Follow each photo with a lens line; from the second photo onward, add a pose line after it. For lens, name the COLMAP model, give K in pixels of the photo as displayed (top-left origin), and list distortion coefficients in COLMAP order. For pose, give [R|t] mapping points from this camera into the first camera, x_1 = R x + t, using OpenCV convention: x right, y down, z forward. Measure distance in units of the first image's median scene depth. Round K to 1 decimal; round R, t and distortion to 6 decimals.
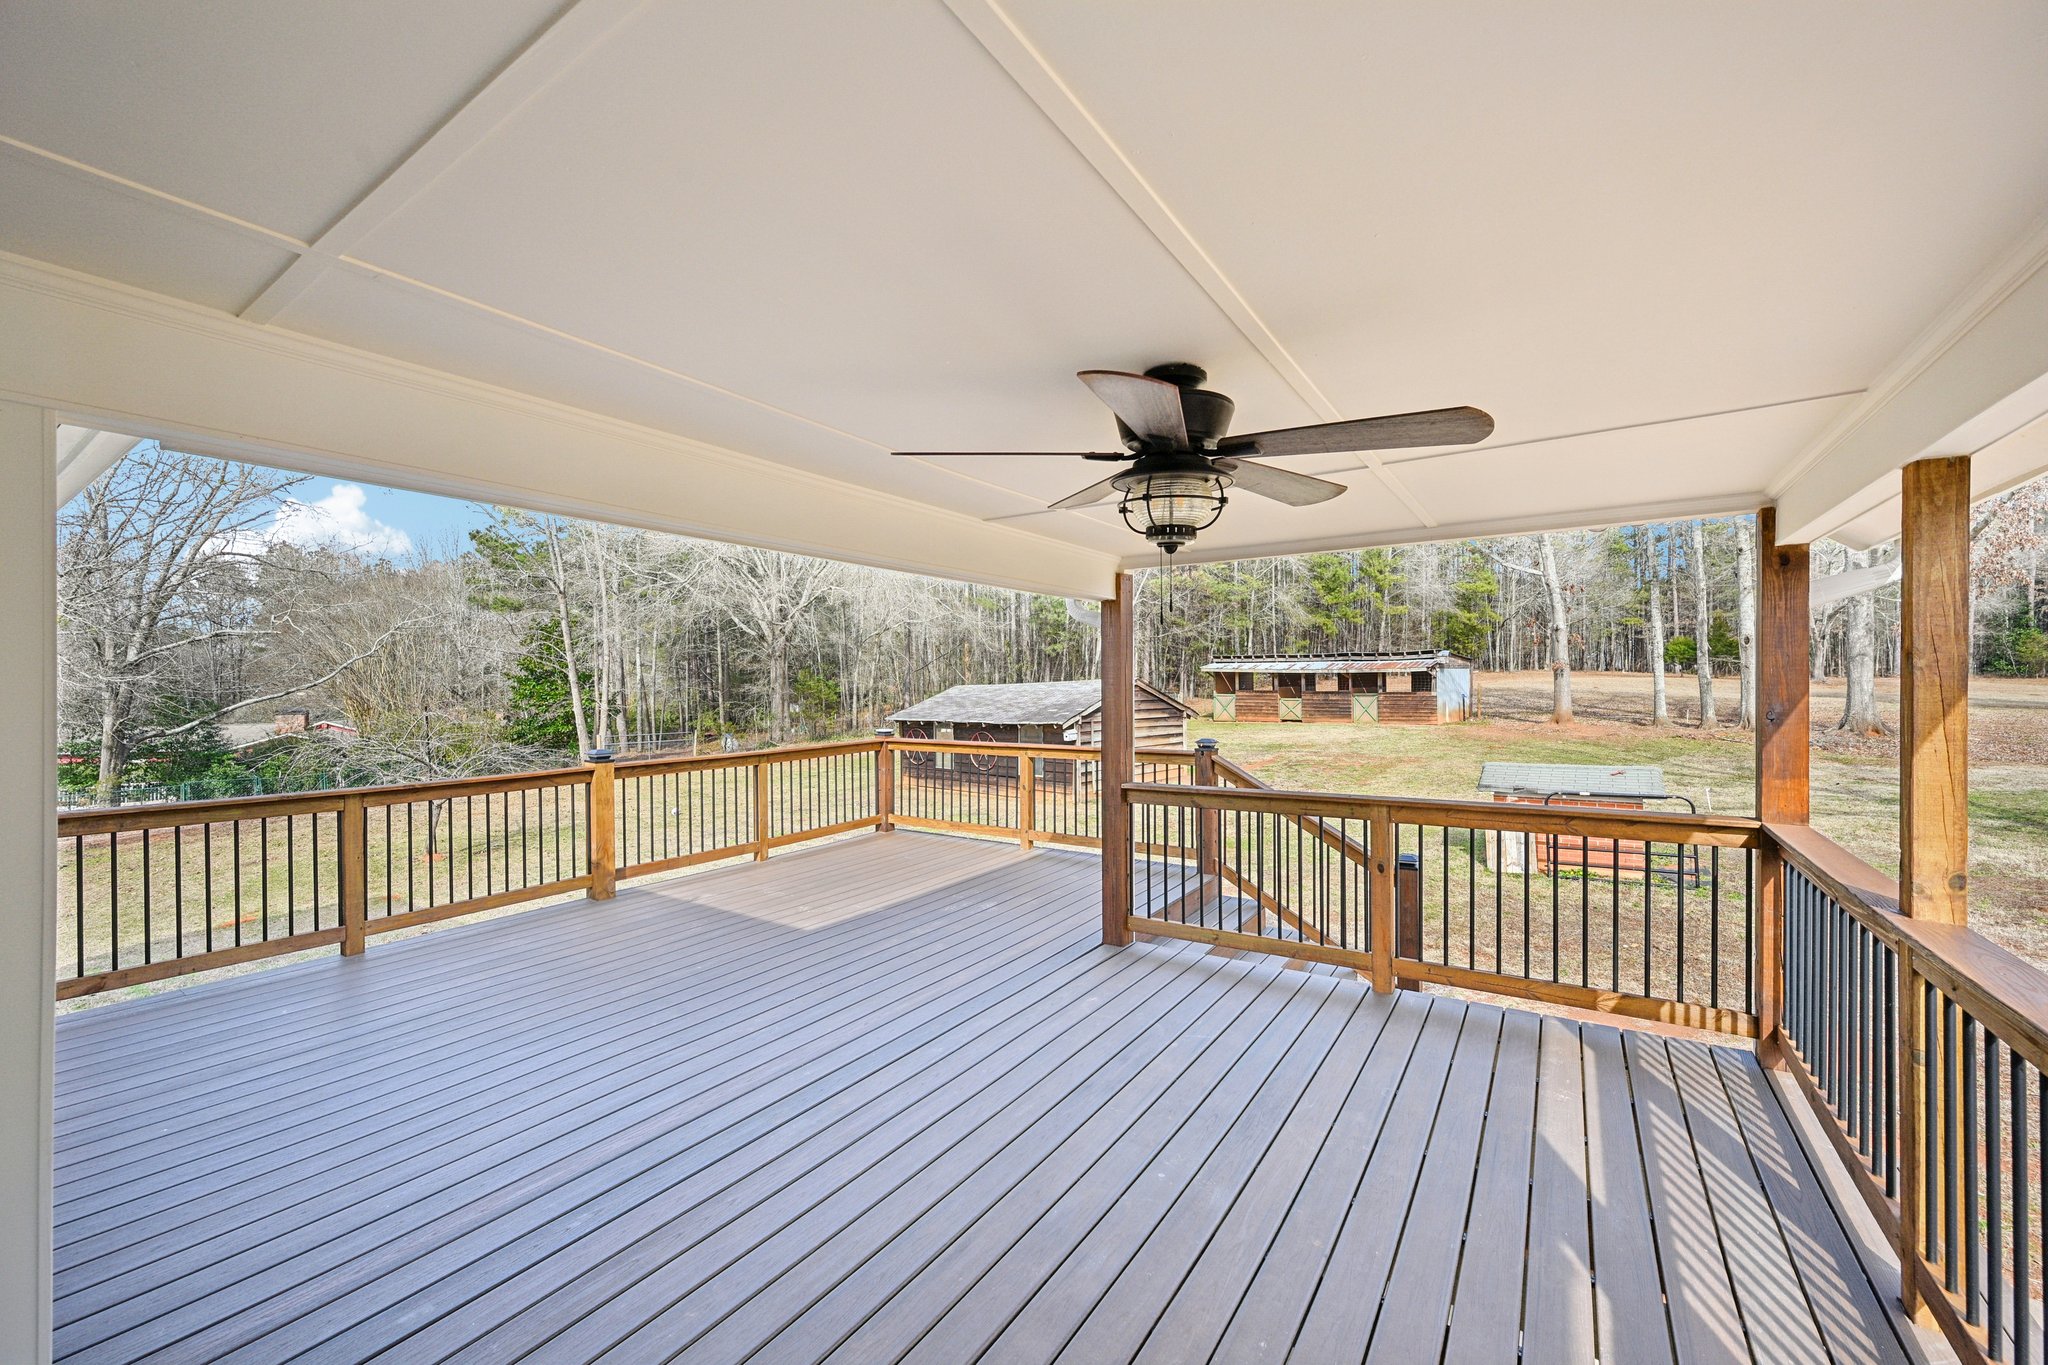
lens RADIAL K [[804.4, 0, 1024.0], [0, 804.4, 682.5], [0, 0, 1]] dist [0.000822, 0.000214]
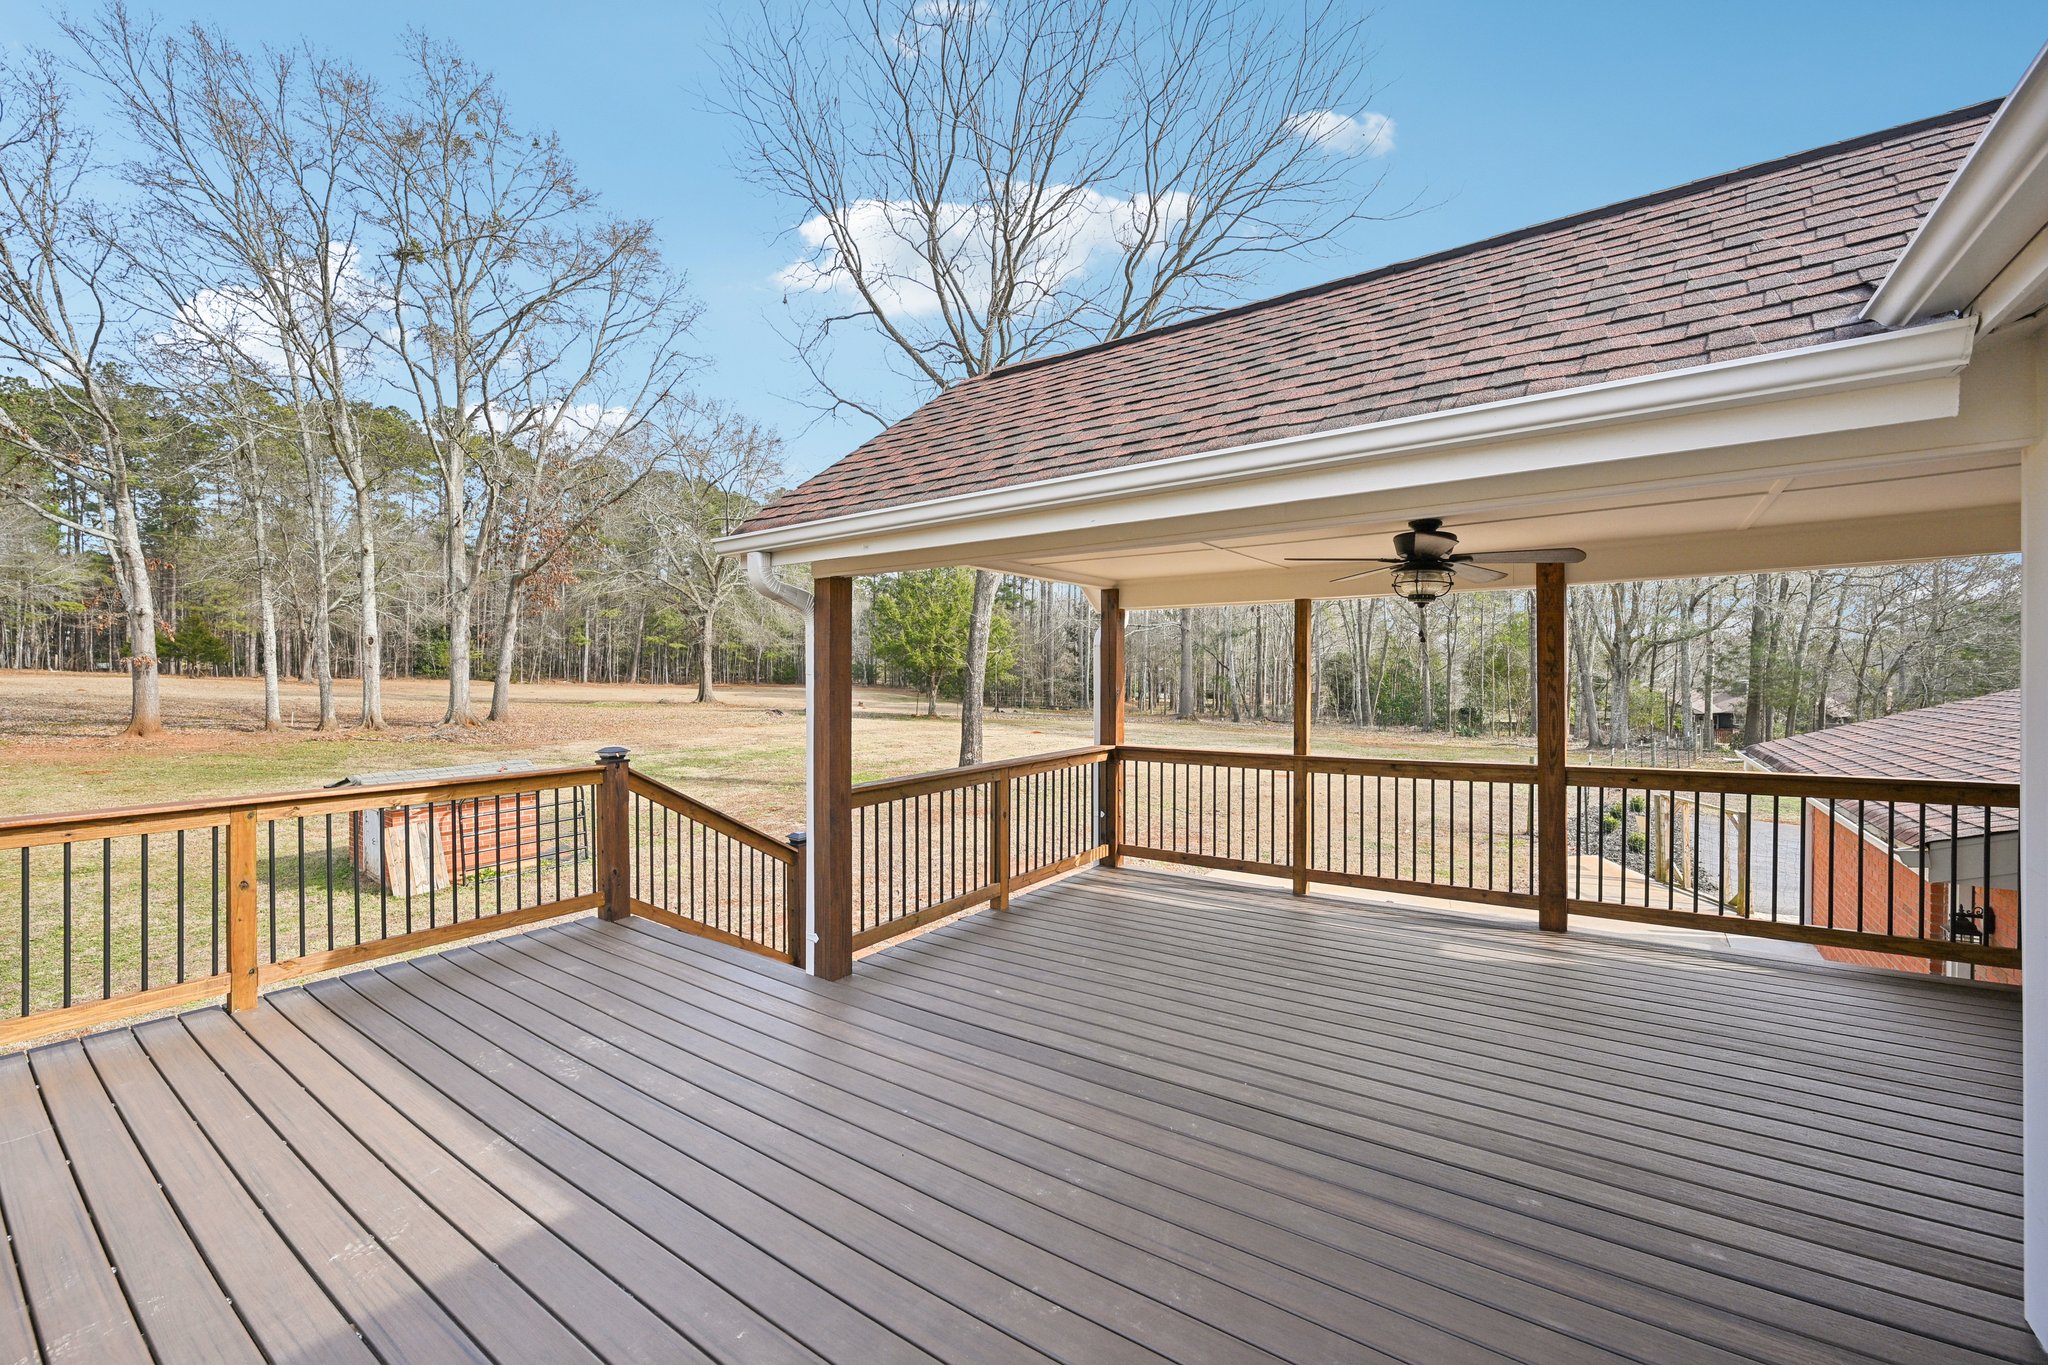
lens RADIAL K [[830.1, 0, 1024.0], [0, 830.1, 682.5], [0, 0, 1]] dist [-0.001094, -0.000022]
pose [[0.031476, -0.002144, 0.999502, -0.632261], [0.005170, 0.999985, 0.001983, 0.006289], [-0.999491, 0.005105, 0.031487, 0.627523]]
